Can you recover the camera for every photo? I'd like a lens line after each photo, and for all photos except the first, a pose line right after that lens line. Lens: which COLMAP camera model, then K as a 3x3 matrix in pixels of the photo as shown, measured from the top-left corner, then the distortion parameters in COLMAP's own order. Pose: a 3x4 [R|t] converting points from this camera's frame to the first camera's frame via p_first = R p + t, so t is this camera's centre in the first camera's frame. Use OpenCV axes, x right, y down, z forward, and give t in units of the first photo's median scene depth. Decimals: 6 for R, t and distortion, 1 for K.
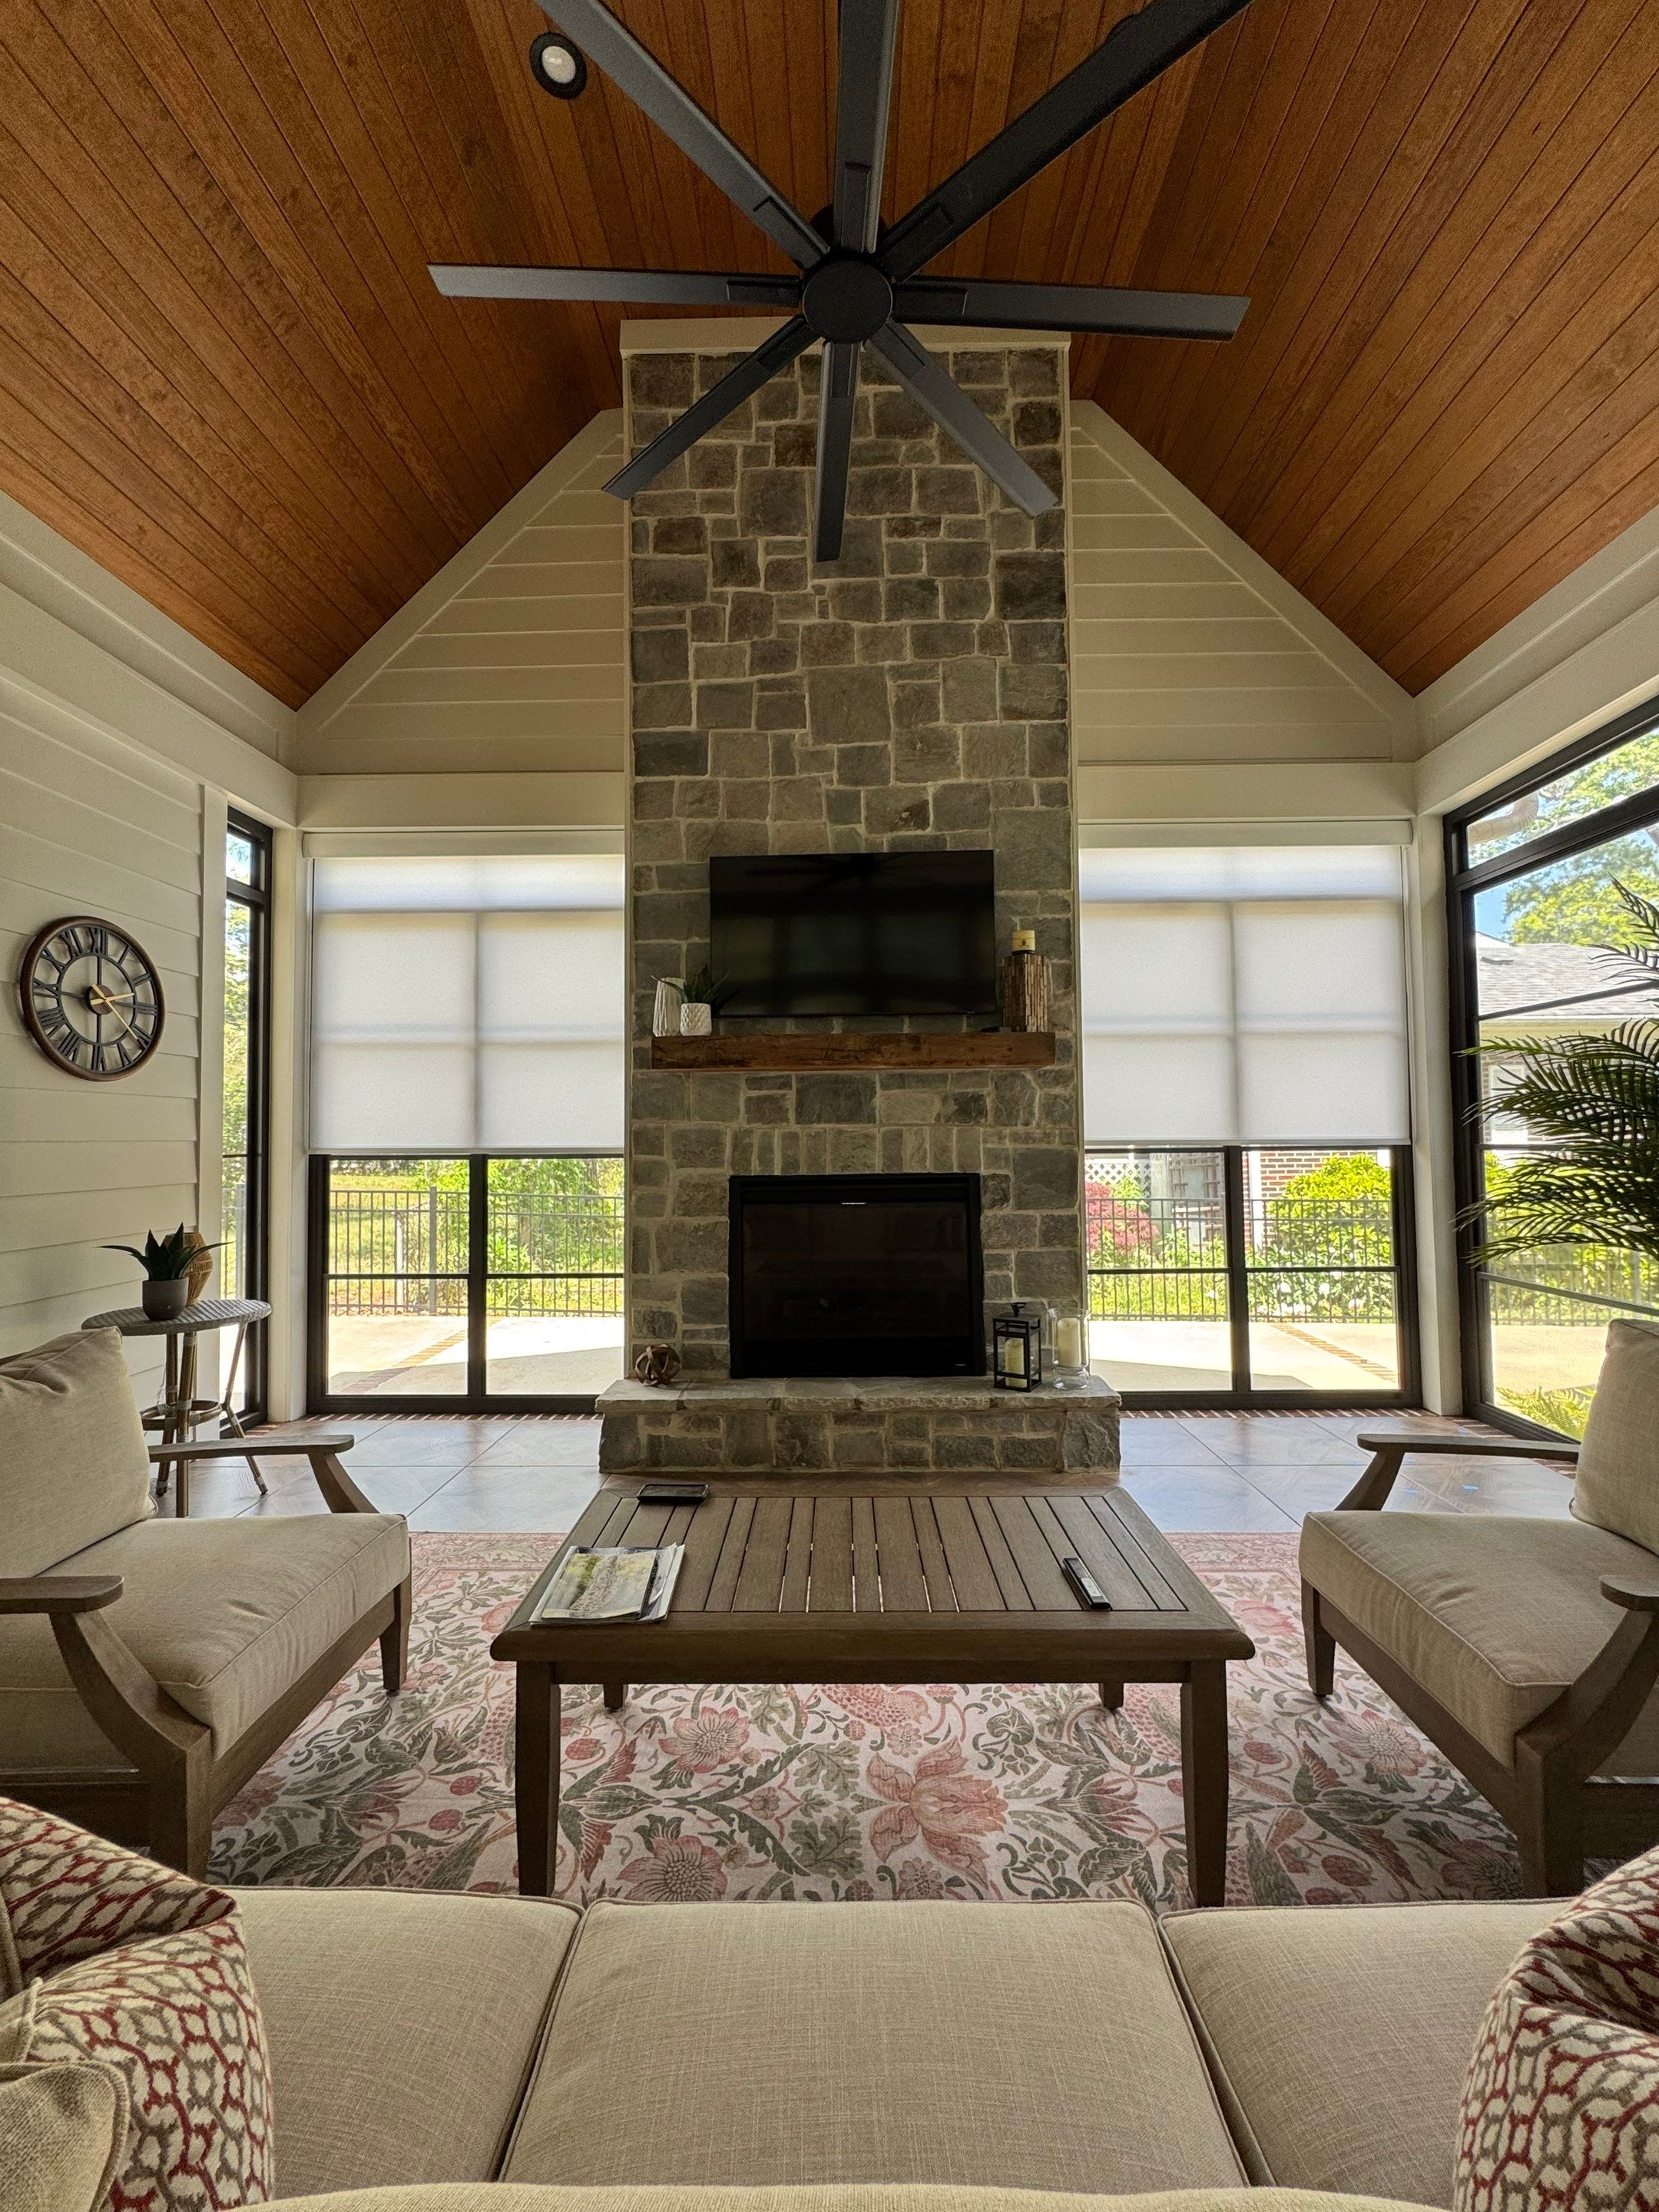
lens RADIAL K [[881.4, 0, 829.6], [0, 881.4, 1107.5], [0, 0, 1]] dist [0.000981, -0.000303]
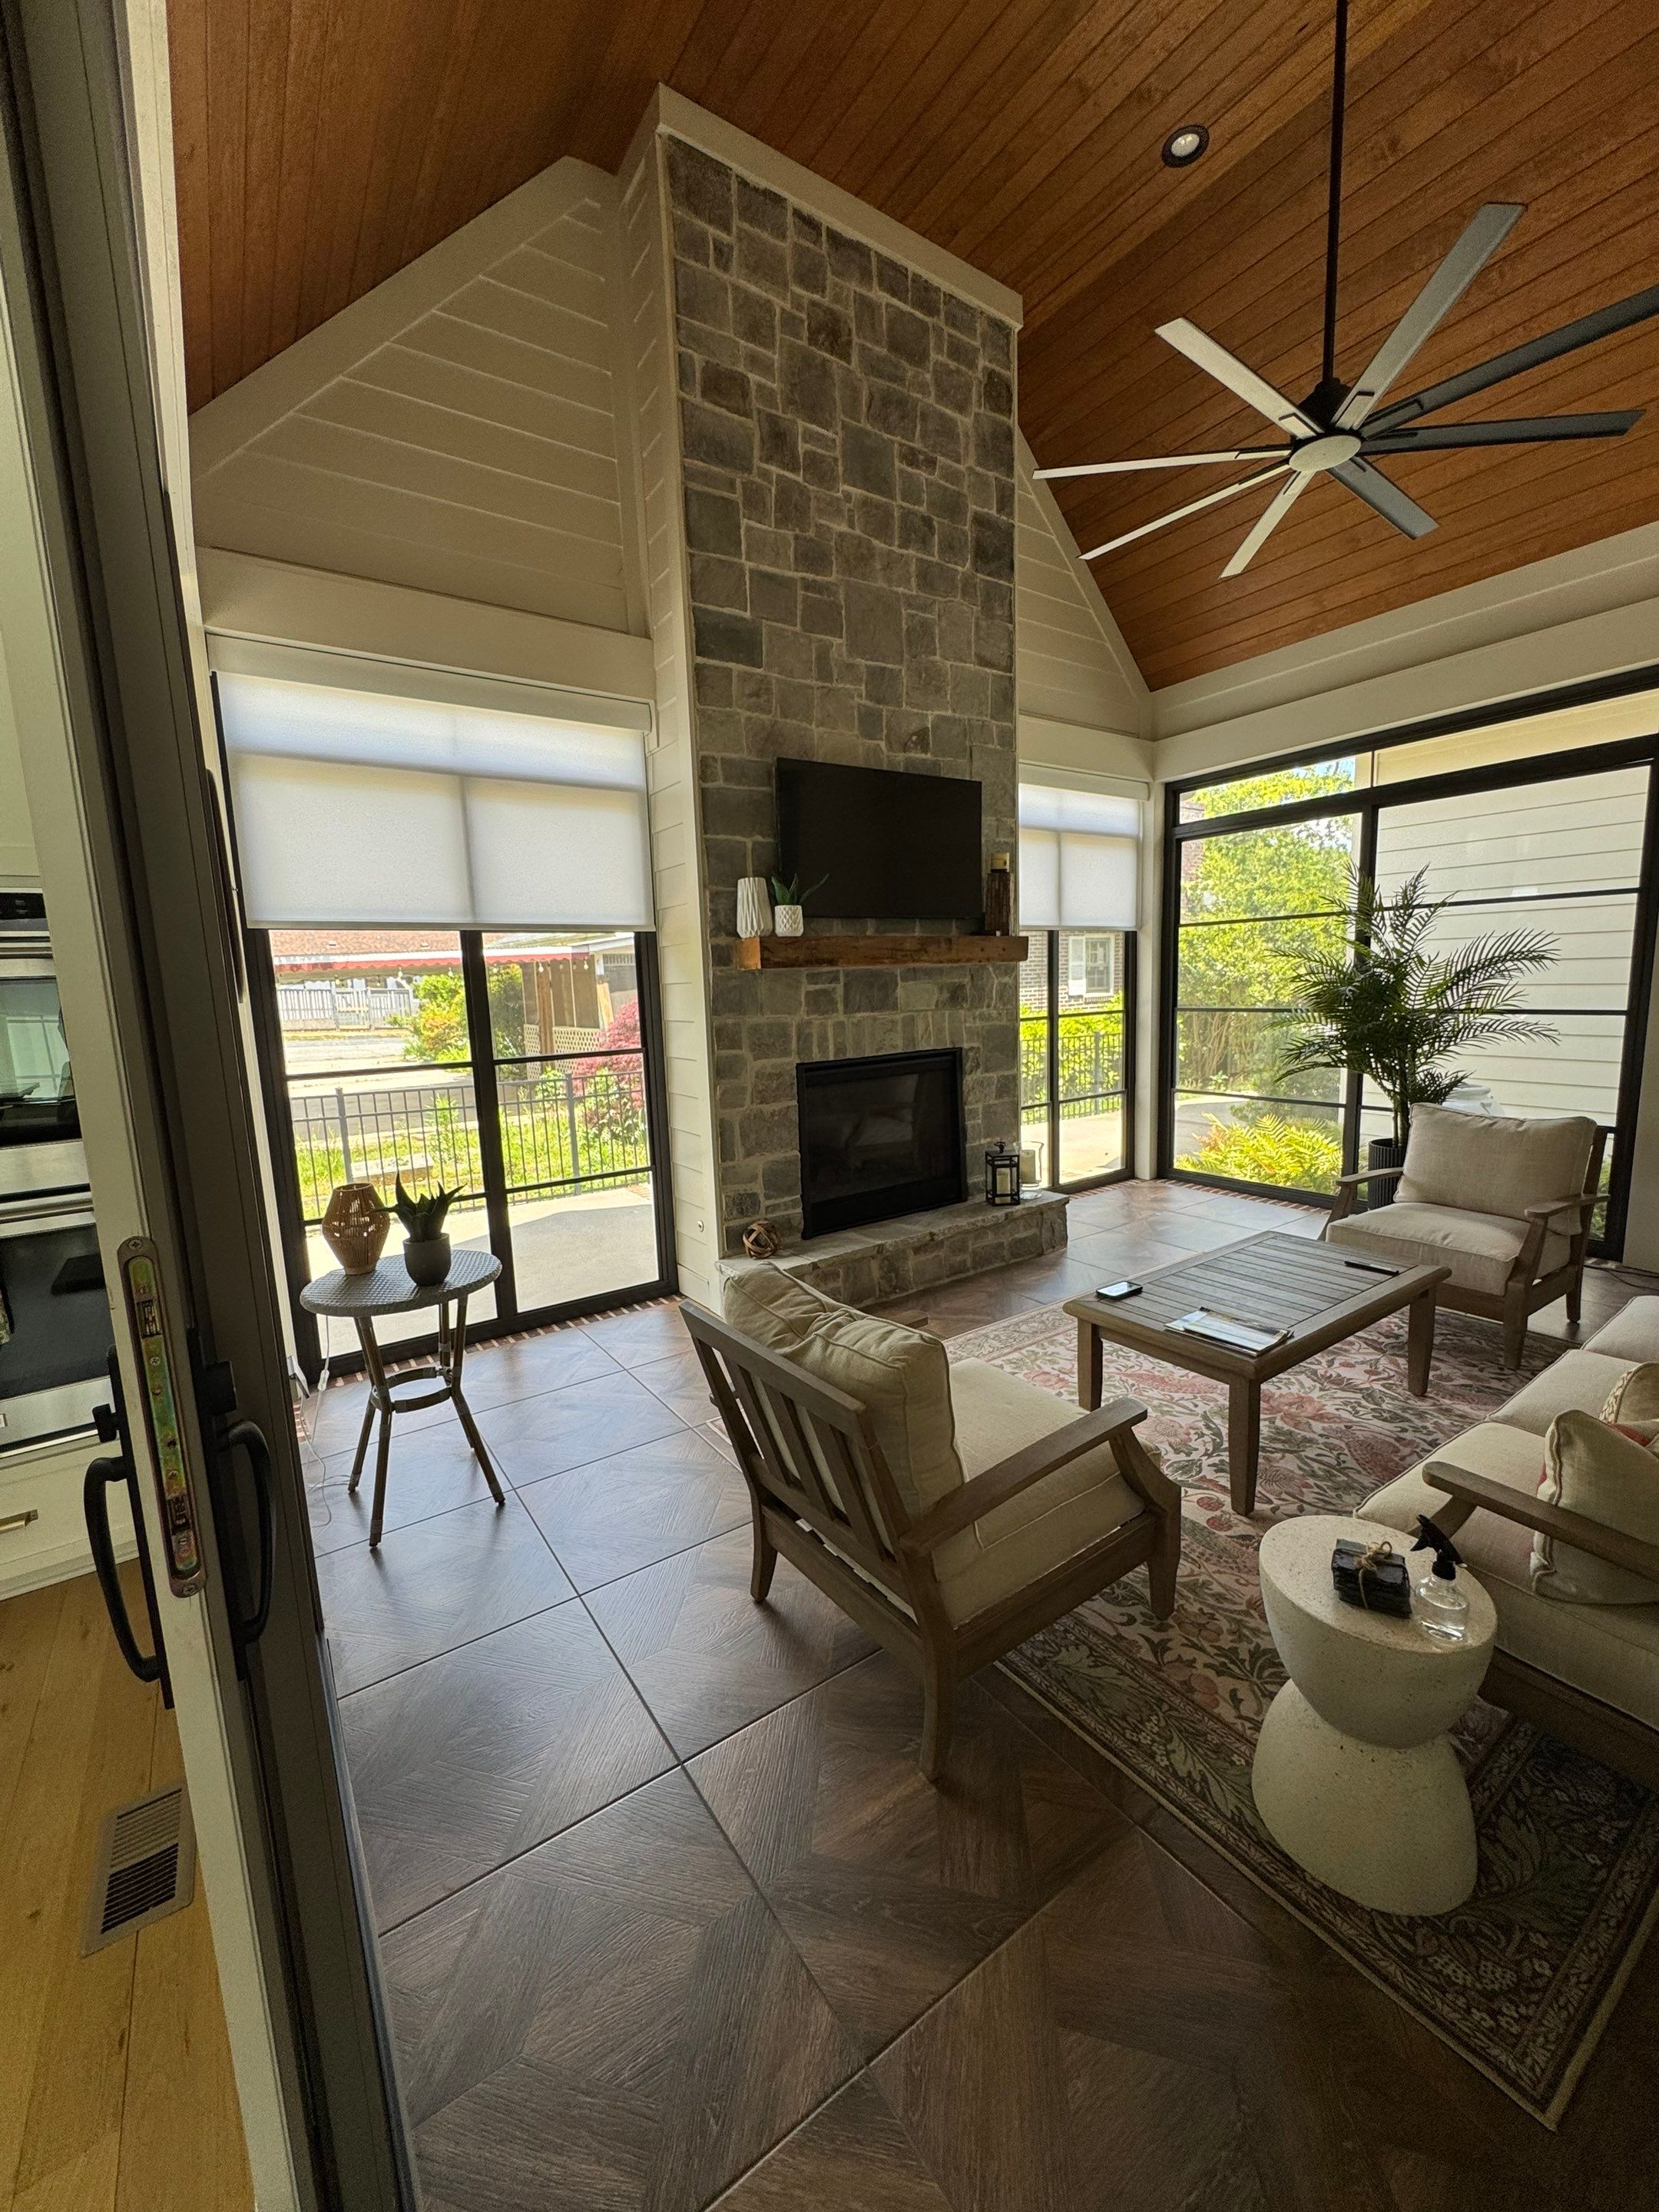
lens RADIAL K [[881.4, 0, 828.3], [0, 881.4, 1107.9], [0, 0, 1]] dist [0.000981, -0.000303]
pose [[0.812440, -0.102994, 0.573876, -0.707828], [0.006853, 0.985893, 0.167237, -0.051202], [-0.583005, -0.131937, 0.801684, 0.085152]]
